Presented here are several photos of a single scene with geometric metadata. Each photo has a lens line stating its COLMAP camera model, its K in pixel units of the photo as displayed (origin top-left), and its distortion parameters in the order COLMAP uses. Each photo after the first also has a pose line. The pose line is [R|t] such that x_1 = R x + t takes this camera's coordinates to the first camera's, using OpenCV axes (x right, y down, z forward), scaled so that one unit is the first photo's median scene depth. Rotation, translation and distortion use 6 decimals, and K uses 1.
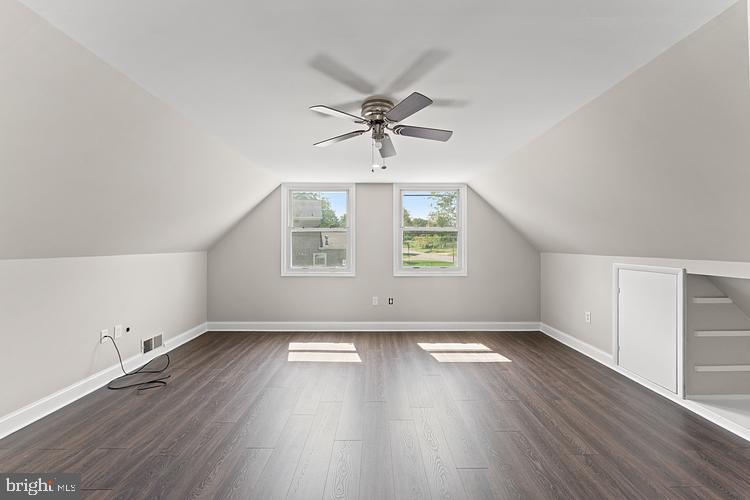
lens RADIAL K [[303.7, 0, 381.3], [0, 303.7, 243.0], [0, 0, 1]] dist [0.003013, -0.001492]
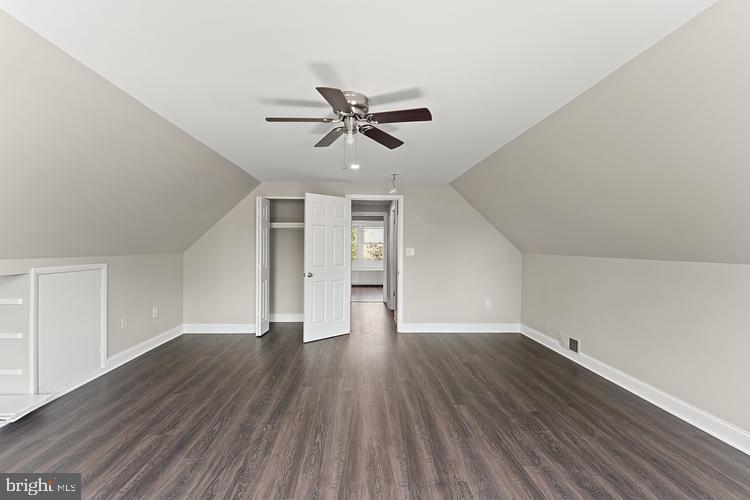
lens RADIAL K [[303.7, 0, 371.0], [0, 303.7, 247.3], [0, 0, 1]] dist [0.003013, -0.001492]
pose [[-0.999187, -0.002867, -0.040203, -0.021436], [-0.002673, 0.999985, -0.004879, 0.007649], [0.040216, -0.004768, -0.999180, 0.906030]]
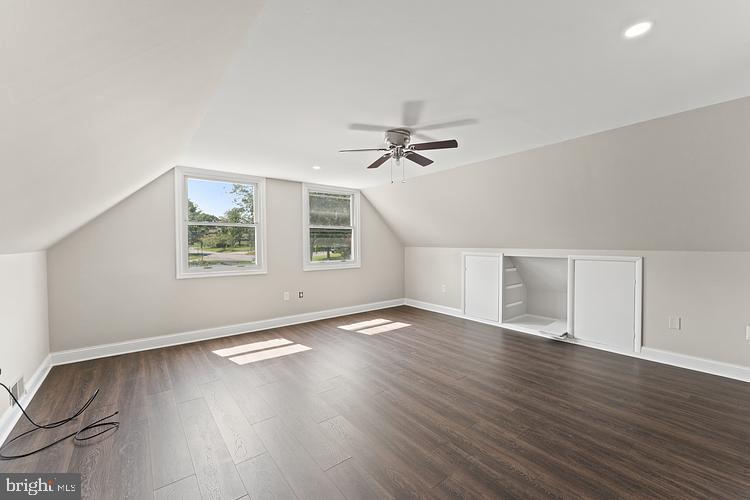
lens RADIAL K [[303.7, 0, 372.7], [0, 303.7, 253.4], [0, 0, 1]] dist [0.003013, -0.001492]
pose [[0.793102, -0.025336, 0.608561, -0.418132], [0.000642, 0.999169, 0.040762, 0.004010], [-0.609088, -0.031938, 0.792459, 0.011196]]
